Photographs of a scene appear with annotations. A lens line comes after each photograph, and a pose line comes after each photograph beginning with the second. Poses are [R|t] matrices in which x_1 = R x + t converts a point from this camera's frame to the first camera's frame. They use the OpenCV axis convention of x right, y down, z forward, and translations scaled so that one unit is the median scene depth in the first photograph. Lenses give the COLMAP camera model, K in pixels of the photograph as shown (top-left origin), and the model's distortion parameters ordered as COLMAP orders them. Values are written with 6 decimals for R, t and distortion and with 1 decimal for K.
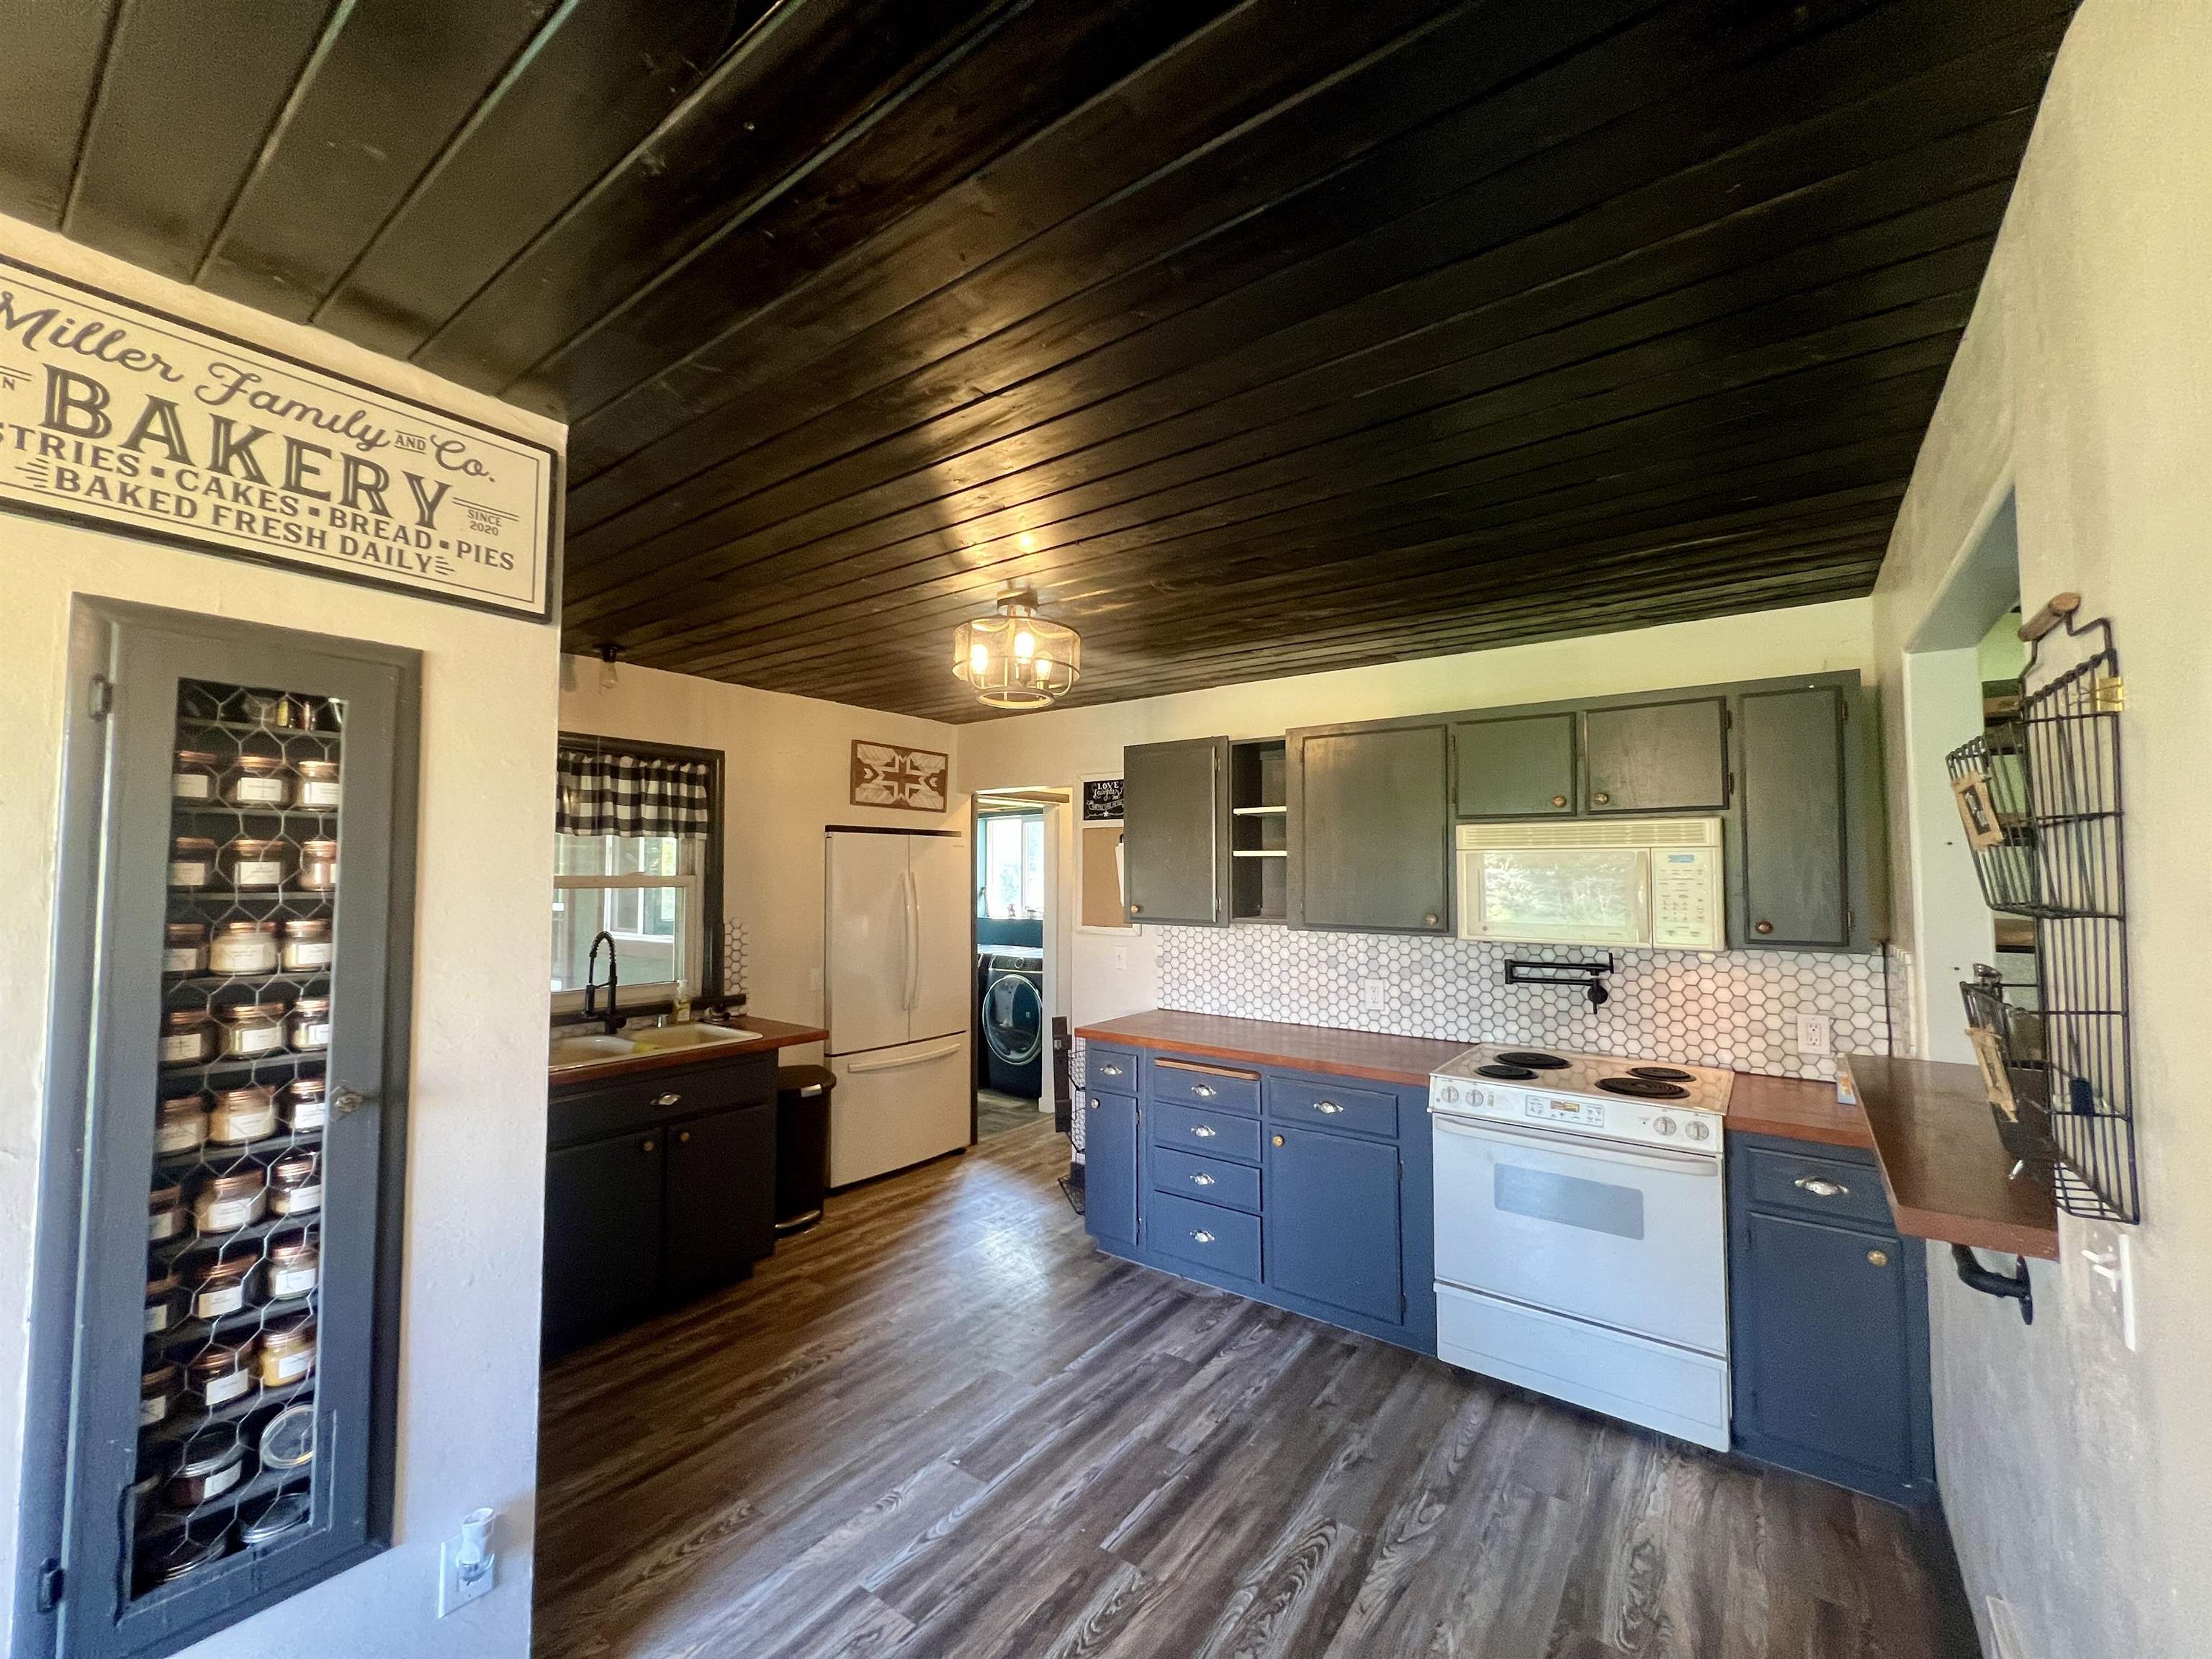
lens RADIAL K [[885.3, 0, 1103.7], [0, 885.3, 836.1], [0, 0, 1]] dist [-0.001376, 0.001099]
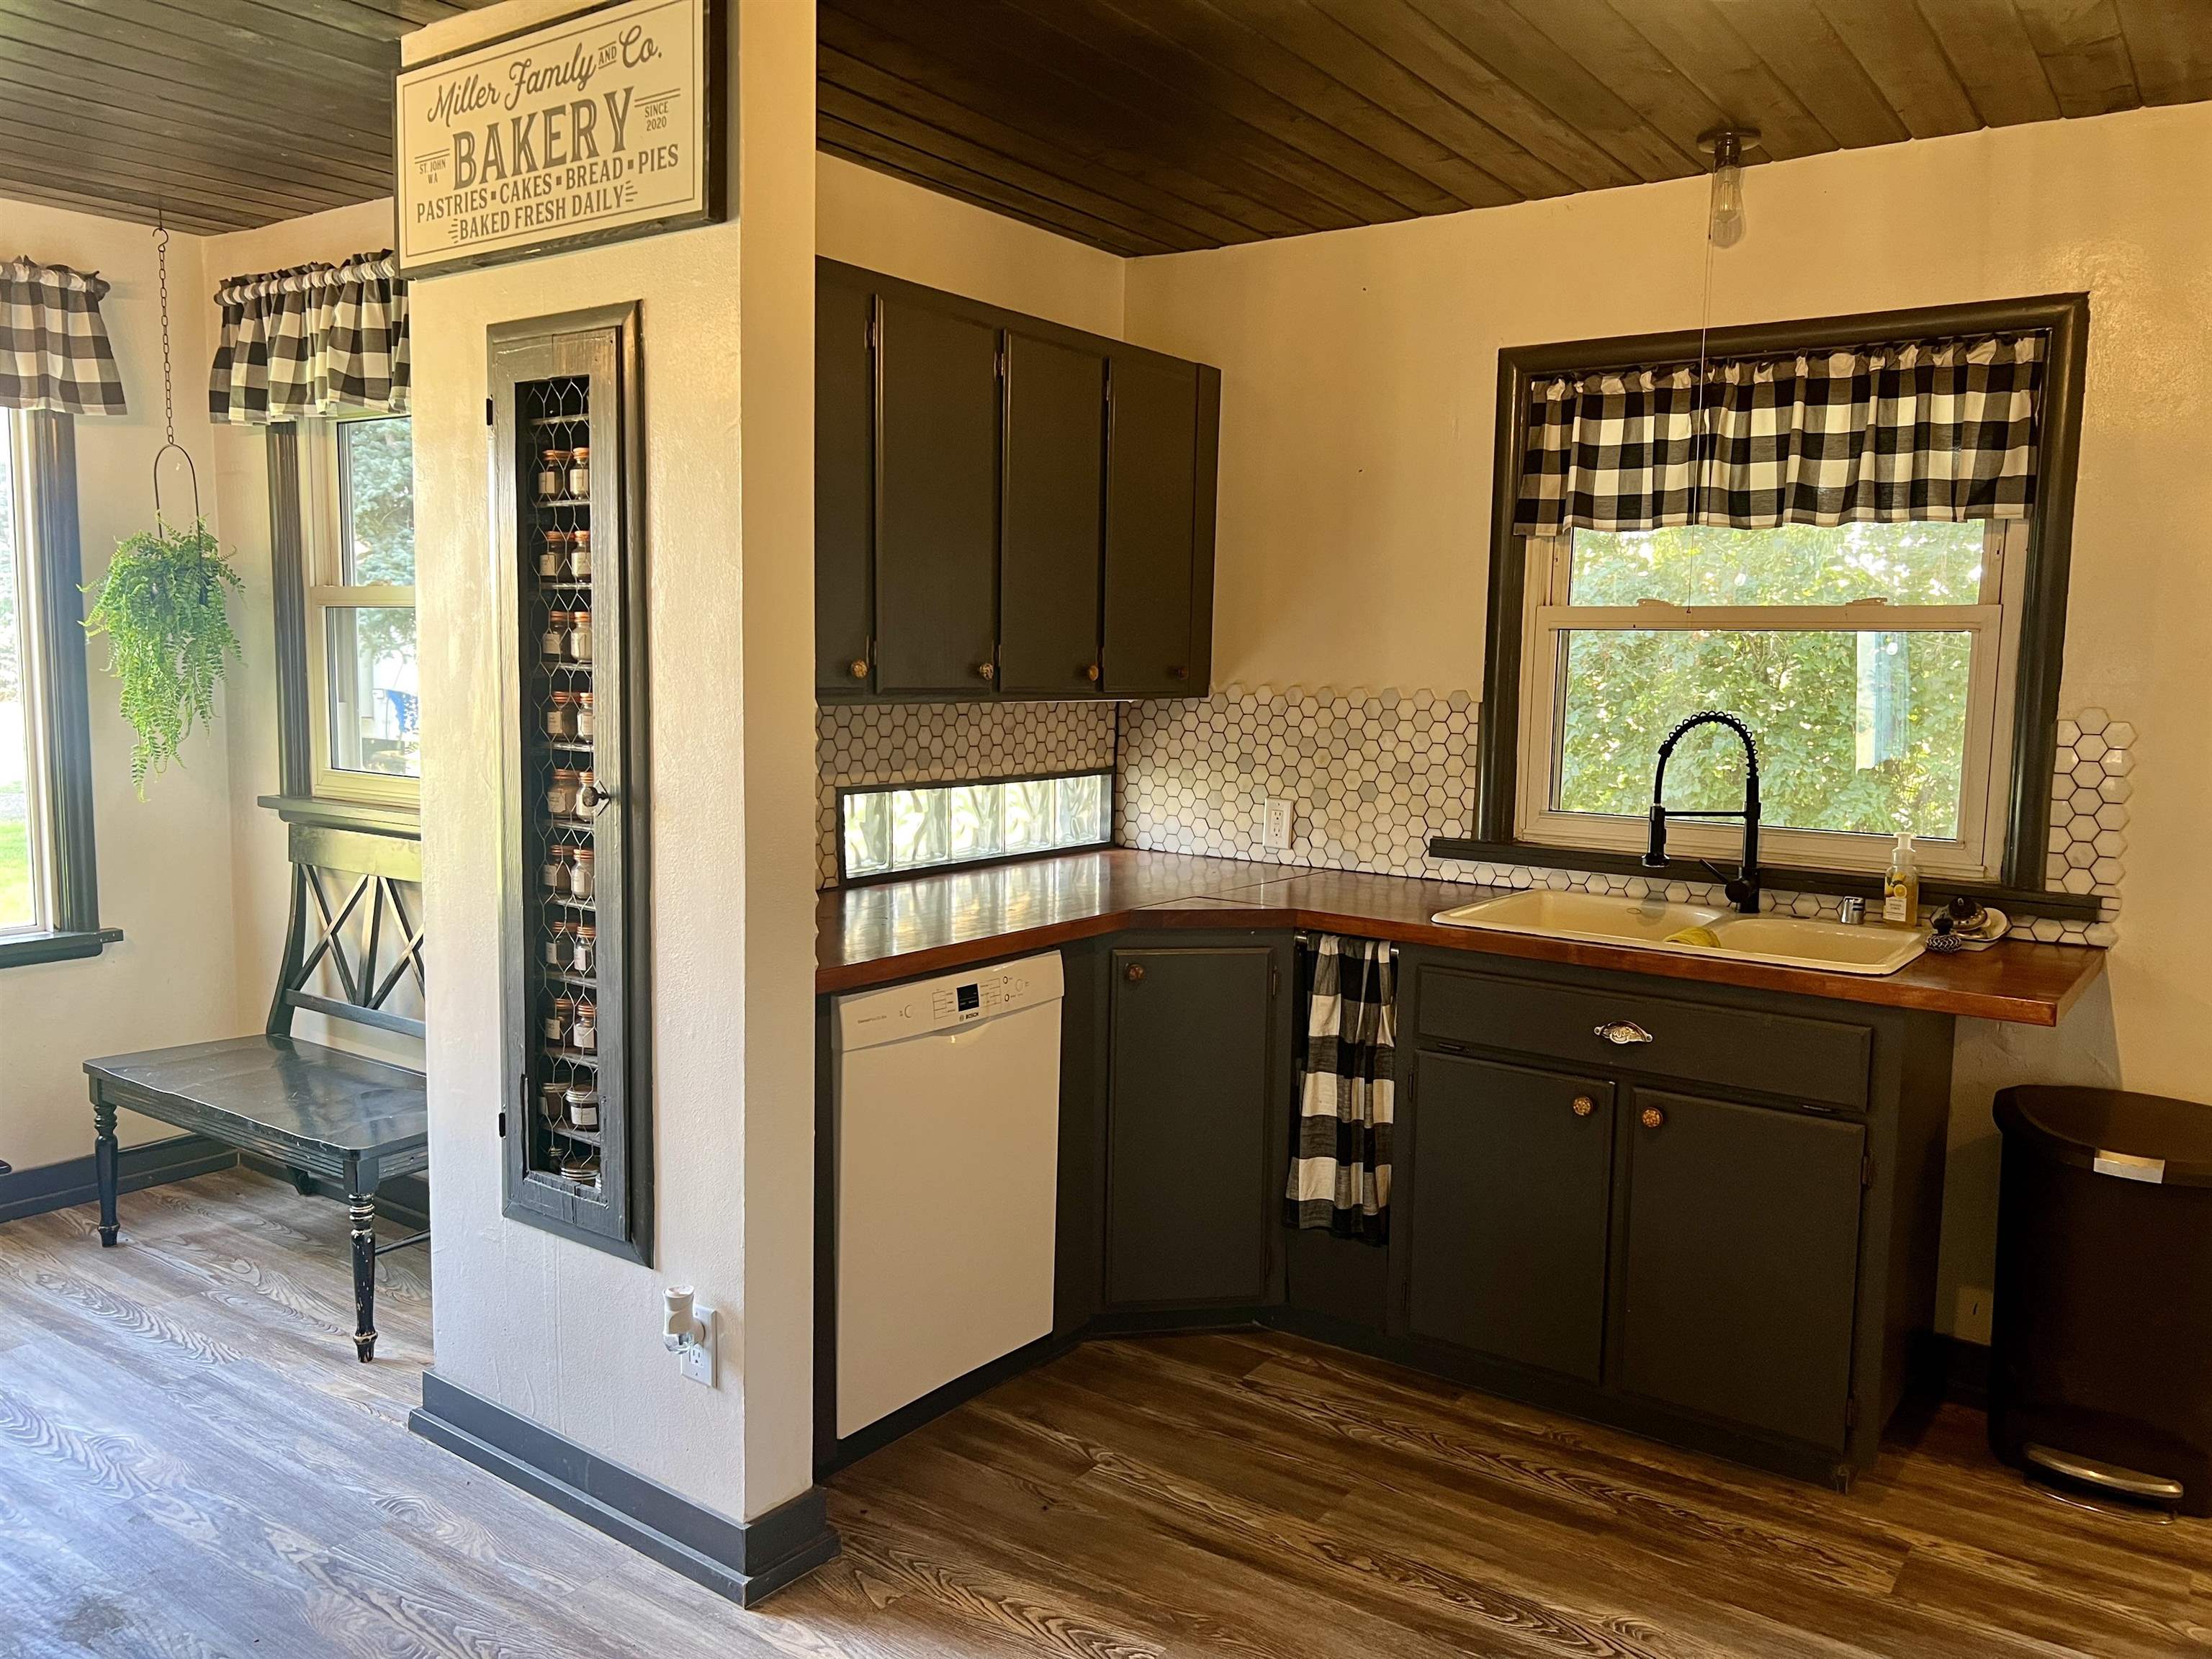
lens RADIAL K [[1670.3, 0, 1121.6], [0, 1670.3, 838.5], [0, 0, 1]] dist [0.046652, -0.047406]
pose [[0.025146, 0.111078, -0.993493, 0.473446], [0.026753, 0.993377, 0.111742, 0.071643], [0.999326, -0.029388, 0.022008, 0.720607]]
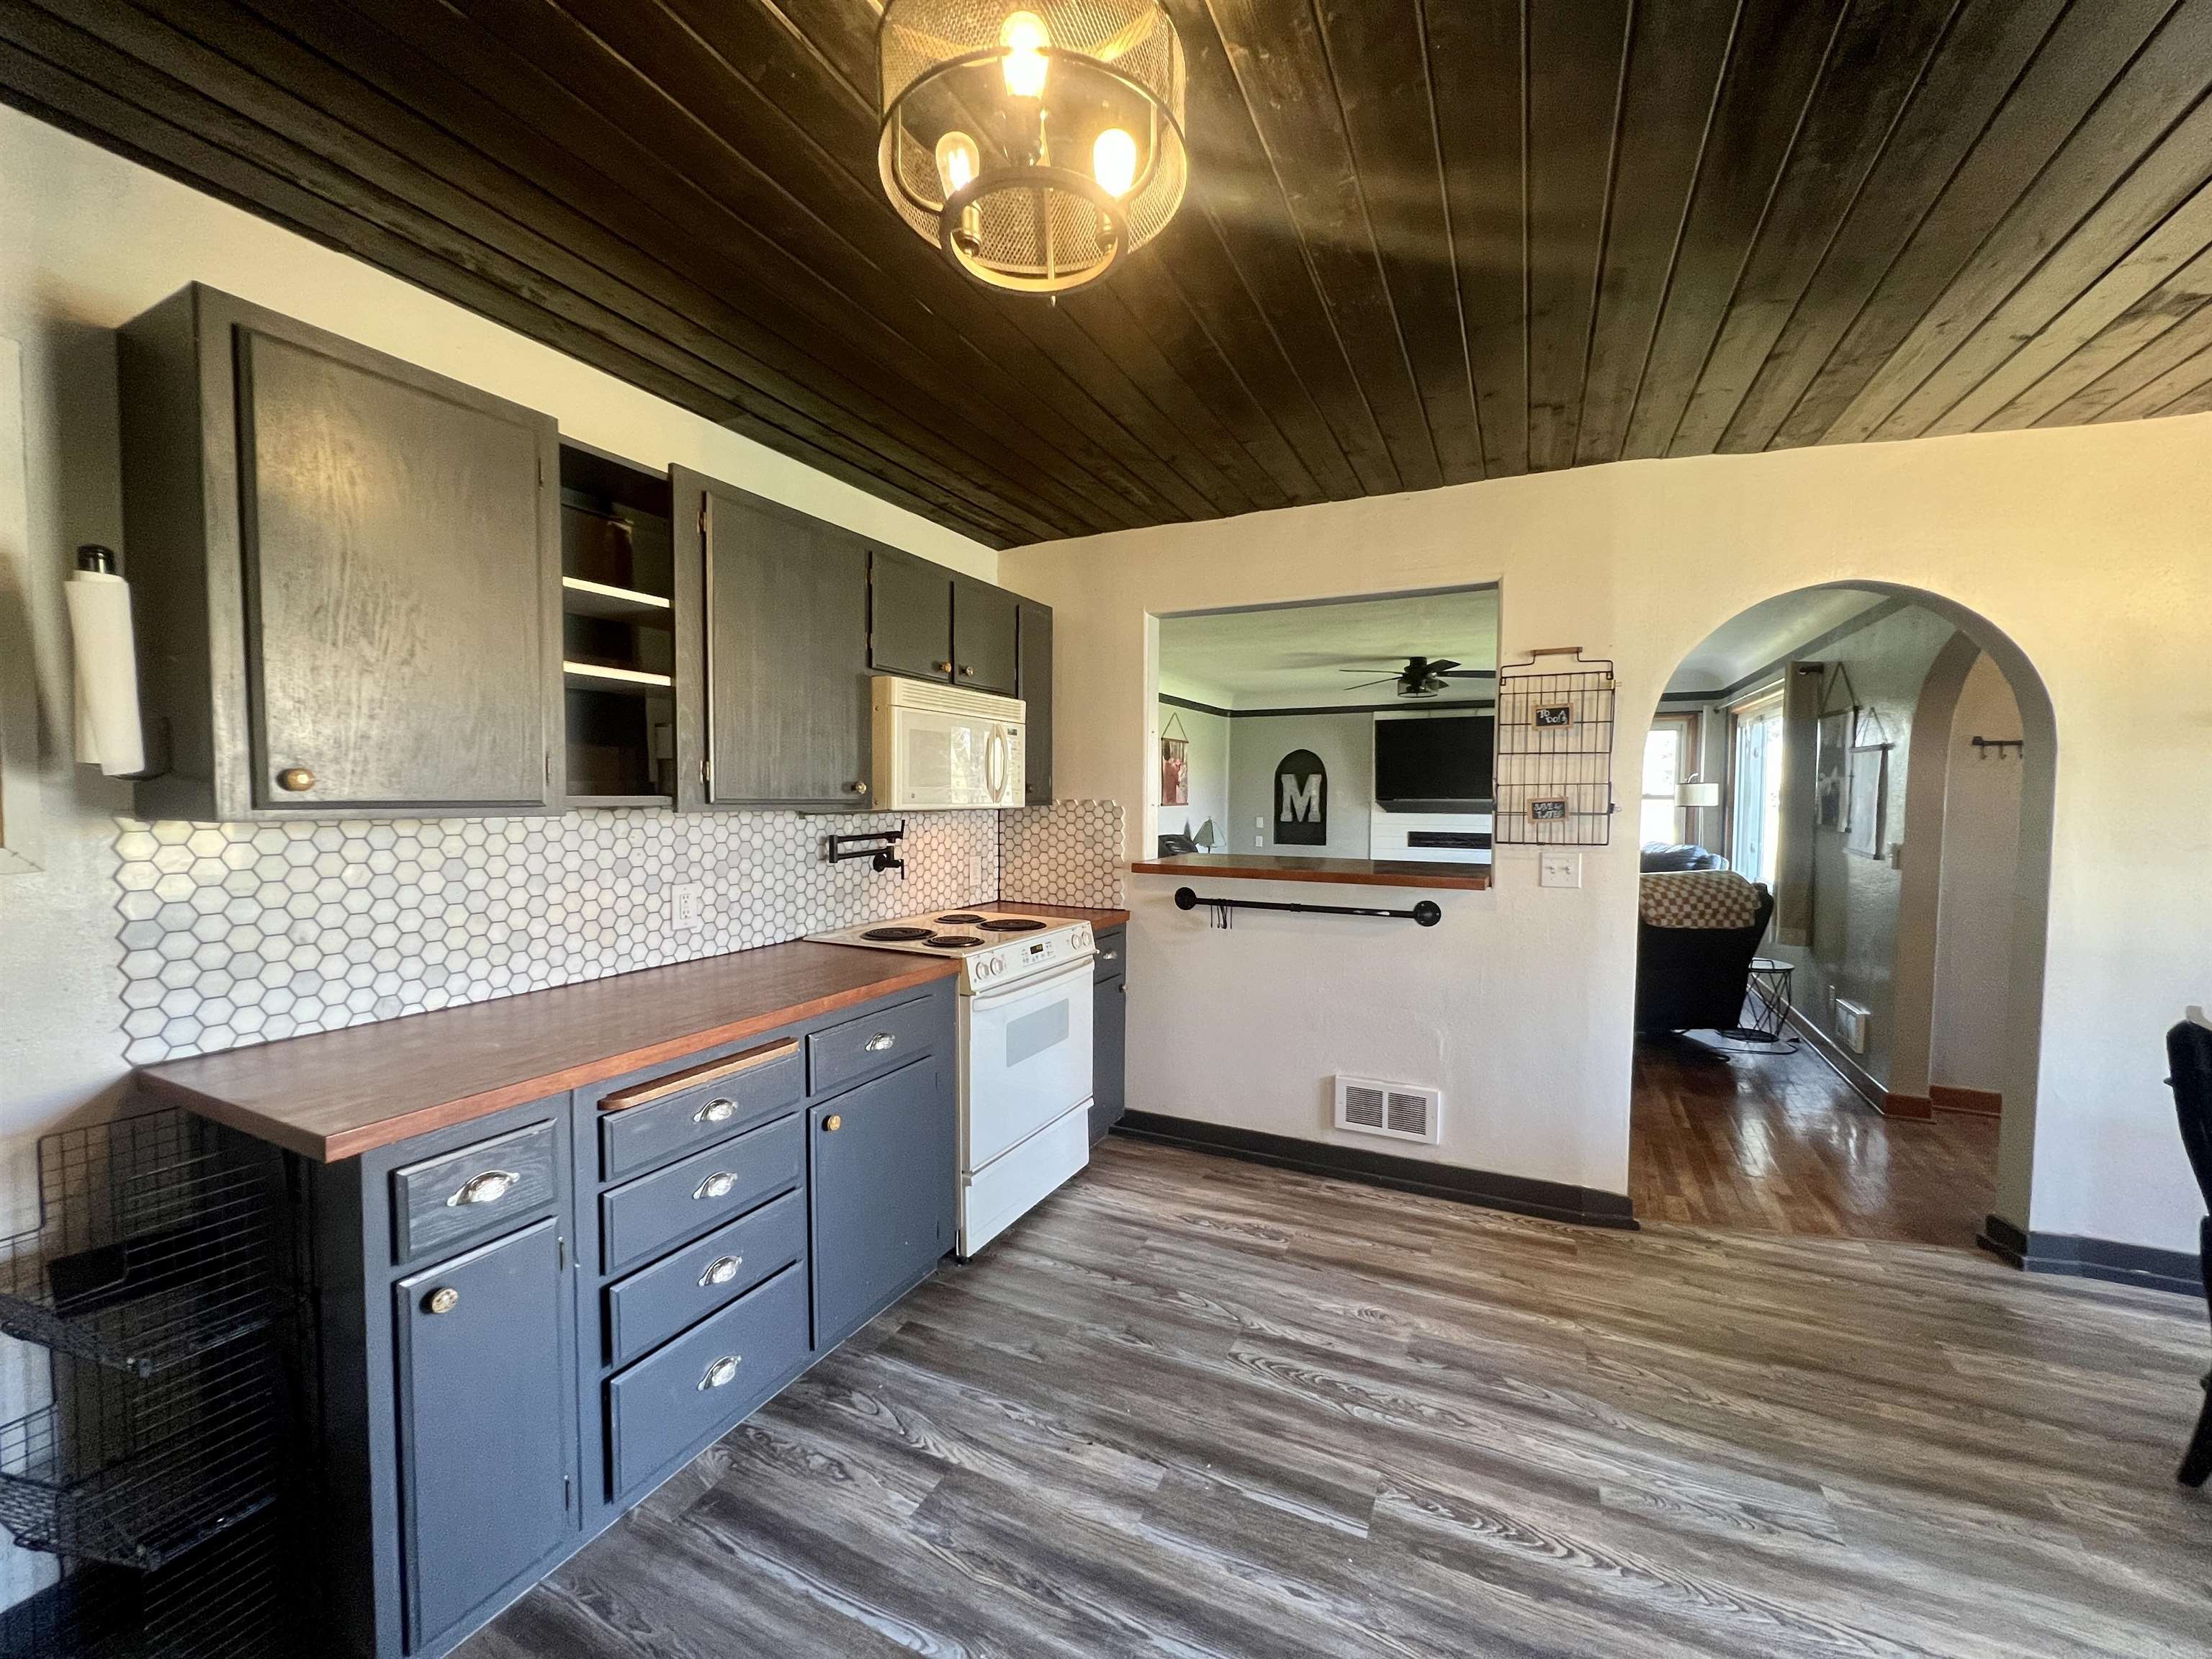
lens RADIAL K [[885.3, 0, 1106.4], [0, 885.3, 836.8], [0, 0, 1]] dist [-0.001376, 0.001099]
pose [[-0.184031, -0.050347, 0.981630, -0.499332], [-0.046606, 0.998011, 0.042450, 0.098814], [-0.981815, -0.037938, -0.186012, 0.976534]]
